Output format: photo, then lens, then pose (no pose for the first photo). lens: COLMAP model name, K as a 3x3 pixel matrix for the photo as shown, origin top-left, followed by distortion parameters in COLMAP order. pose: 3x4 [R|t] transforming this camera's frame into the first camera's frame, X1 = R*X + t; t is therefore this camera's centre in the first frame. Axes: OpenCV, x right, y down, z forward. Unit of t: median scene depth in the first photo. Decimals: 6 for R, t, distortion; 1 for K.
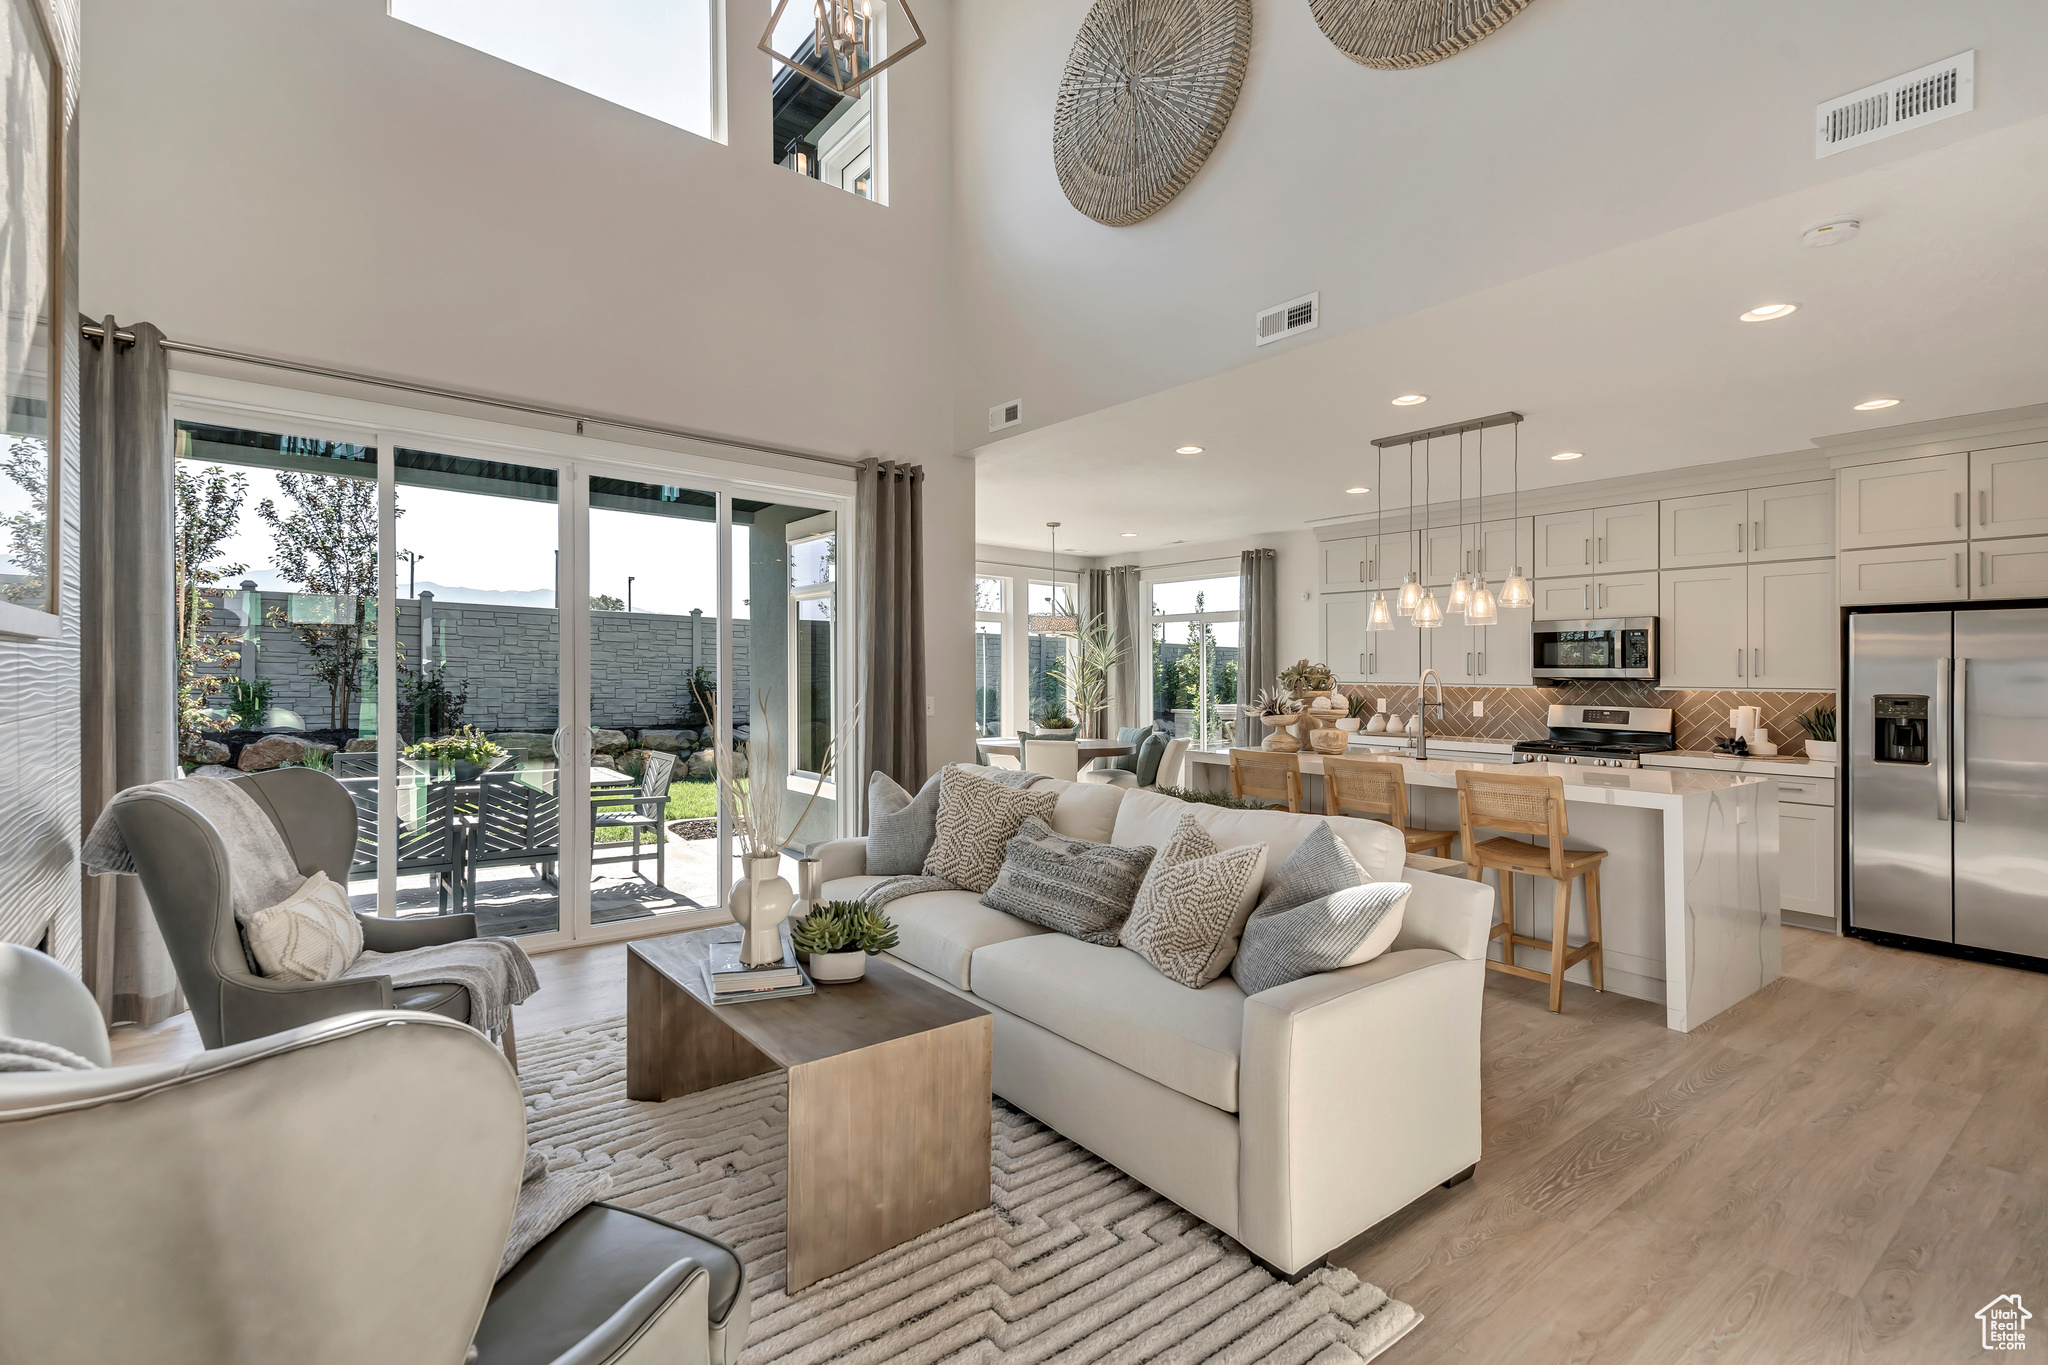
lens RADIAL K [[935.9, 0, 1008.8], [0, 935.9, 670.7], [0, 0, 1]] dist [0.024230, 0.000932]
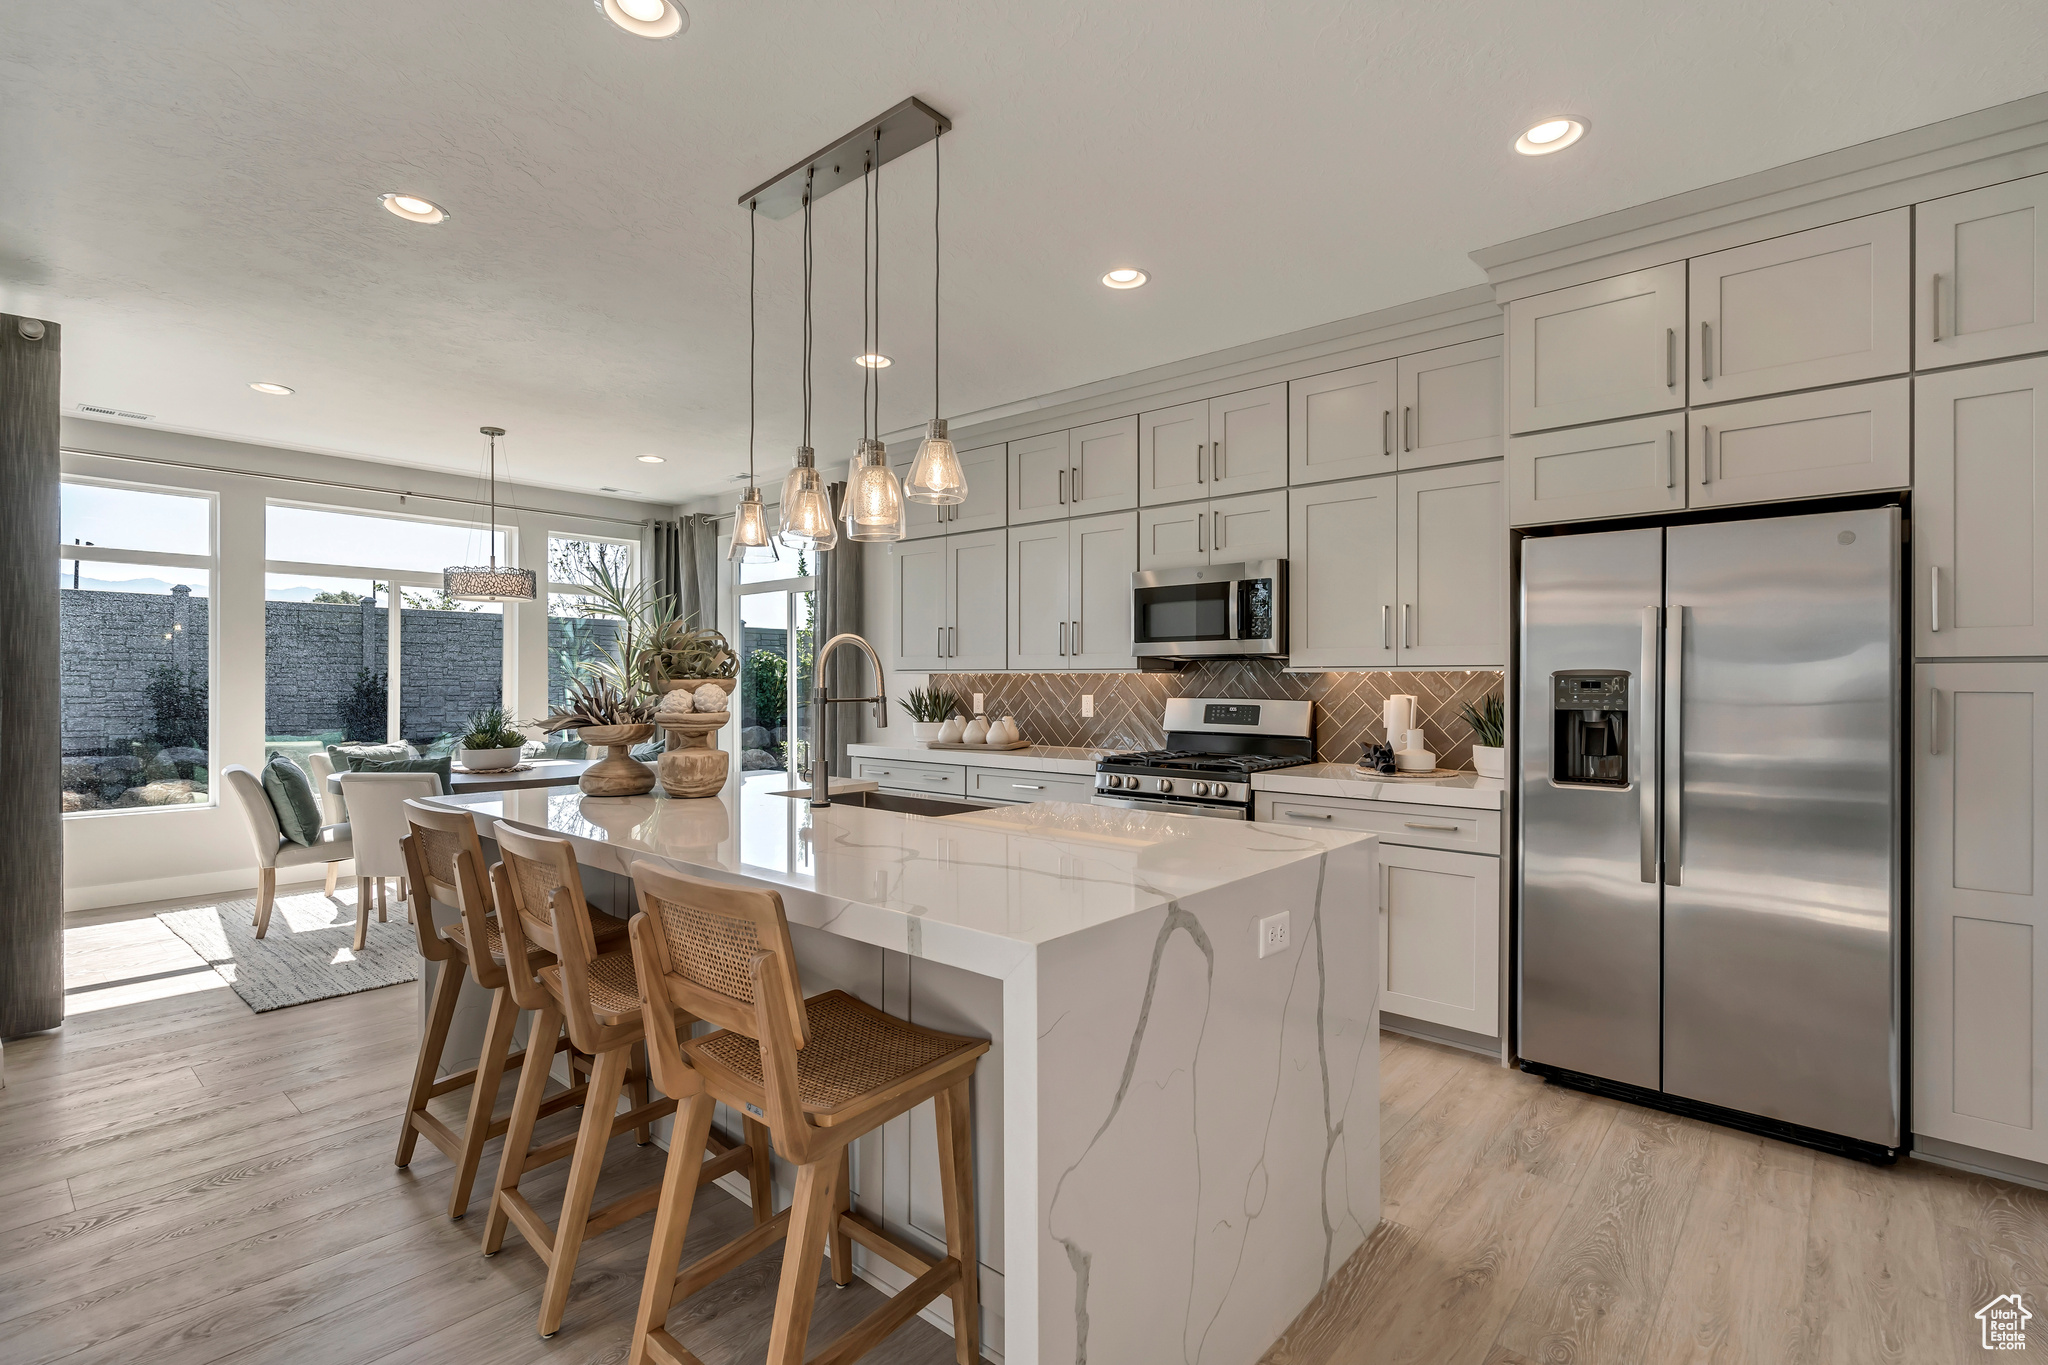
lens RADIAL K [[935.9, 0, 1035.6], [0, 935.9, 687.2], [0, 0, 1]] dist [0.024230, 0.000932]
pose [[0.981433, -0.014848, 0.191232, 0.386954], [0.011775, 0.999783, 0.017197, 0.017299], [-0.191446, -0.014626, 0.981394, 0.393785]]
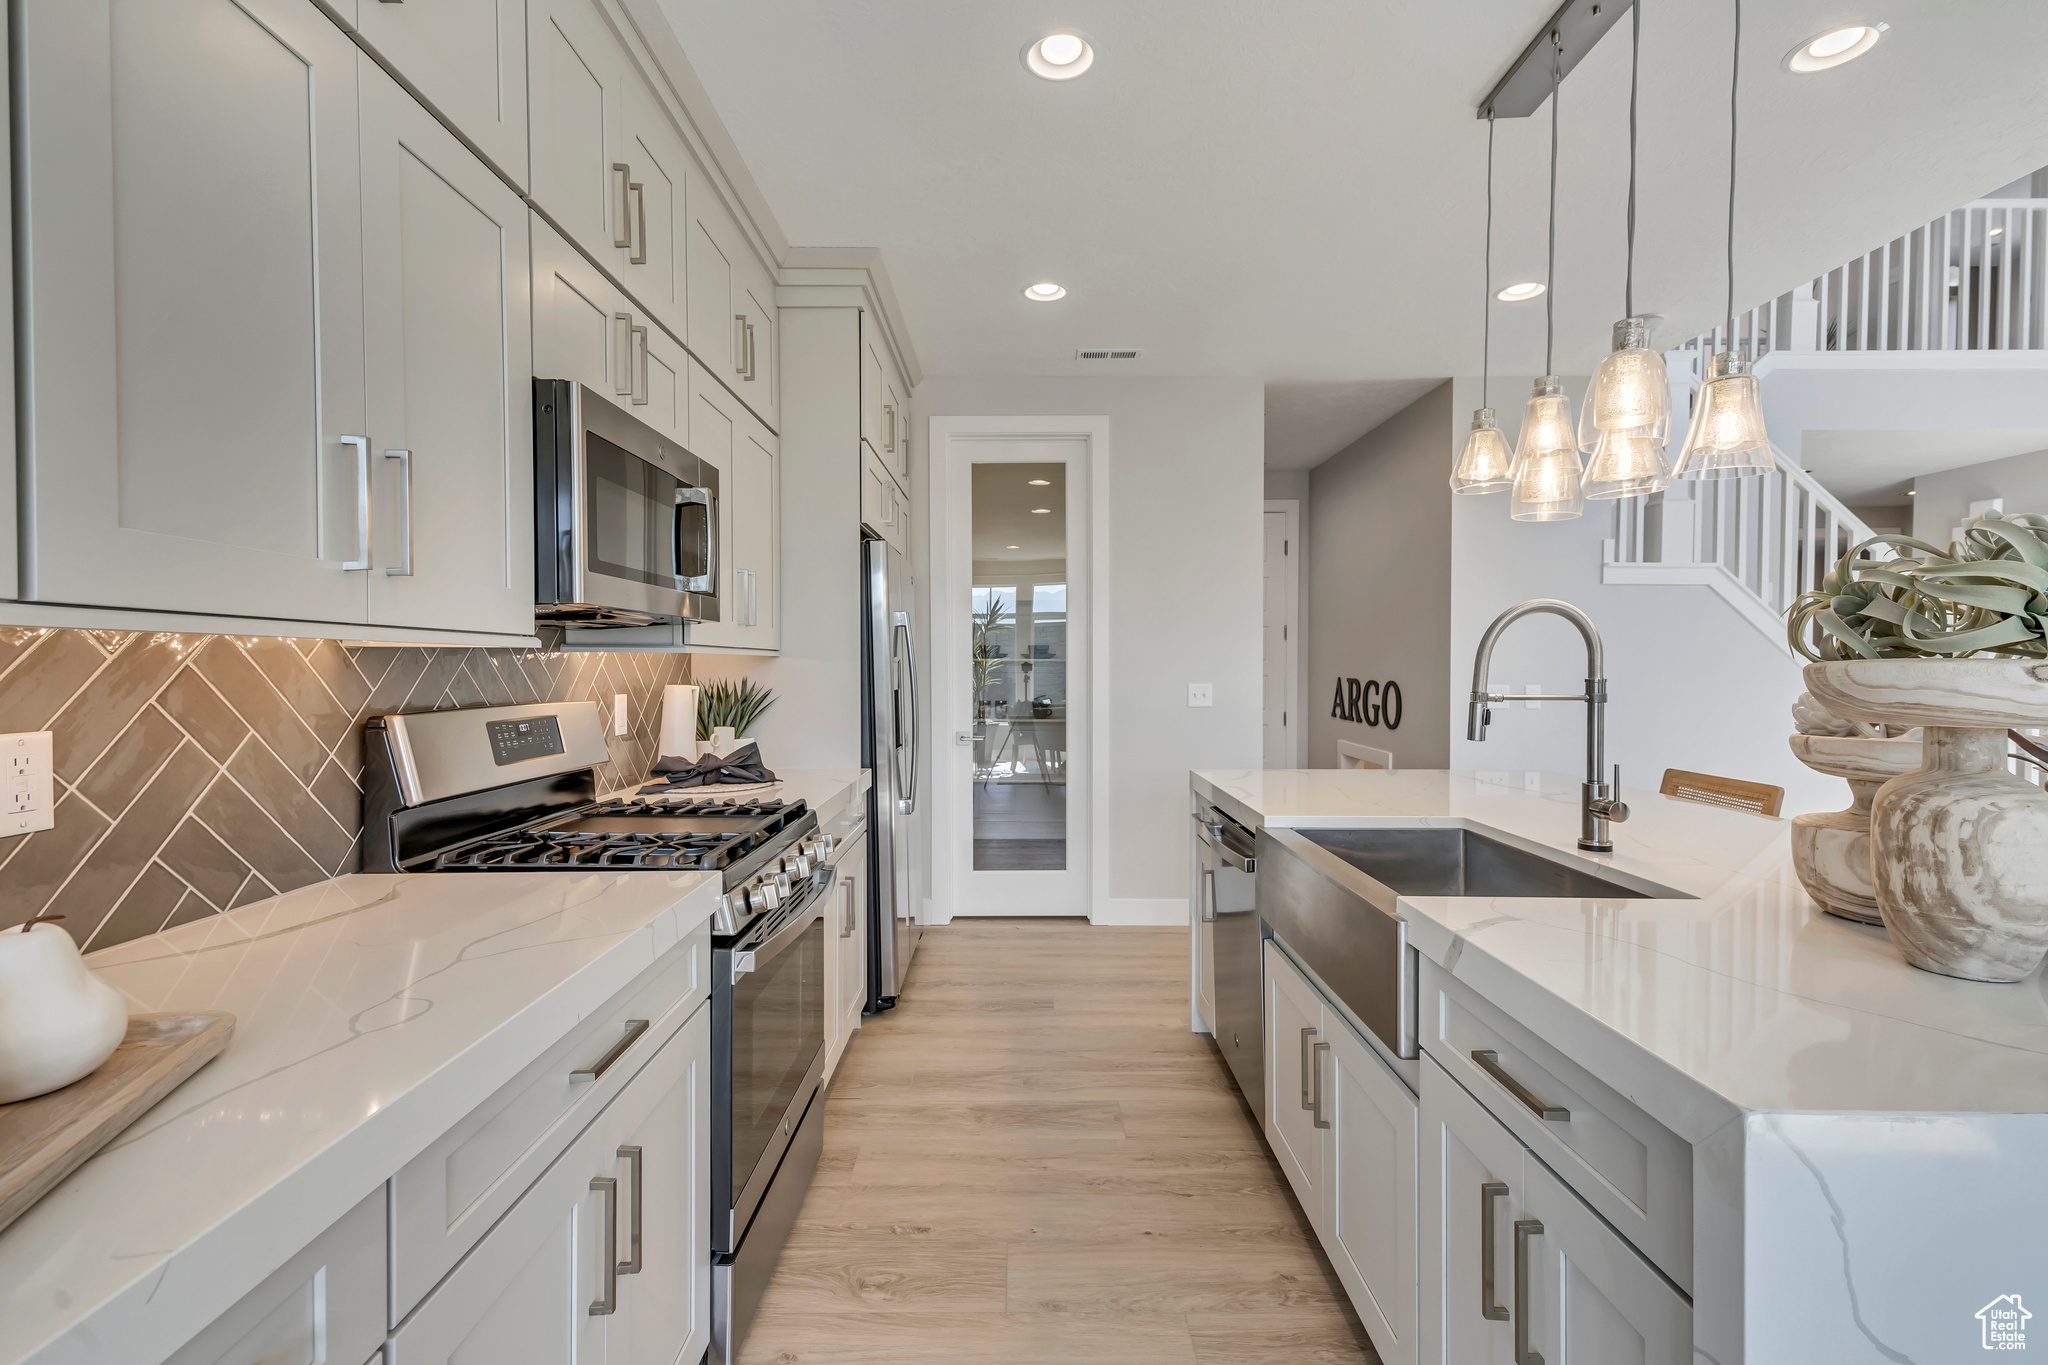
lens RADIAL K [[935.9, 0, 1015.7], [0, 935.9, 679.0], [0, 0, 1]] dist [0.024230, 0.000932]
pose [[-0.783024, -0.021104, 0.621633, 0.328902], [-0.013278, 0.999764, 0.017216, 0.022815], [-0.621850, 0.005226, -0.783119, 1.201608]]
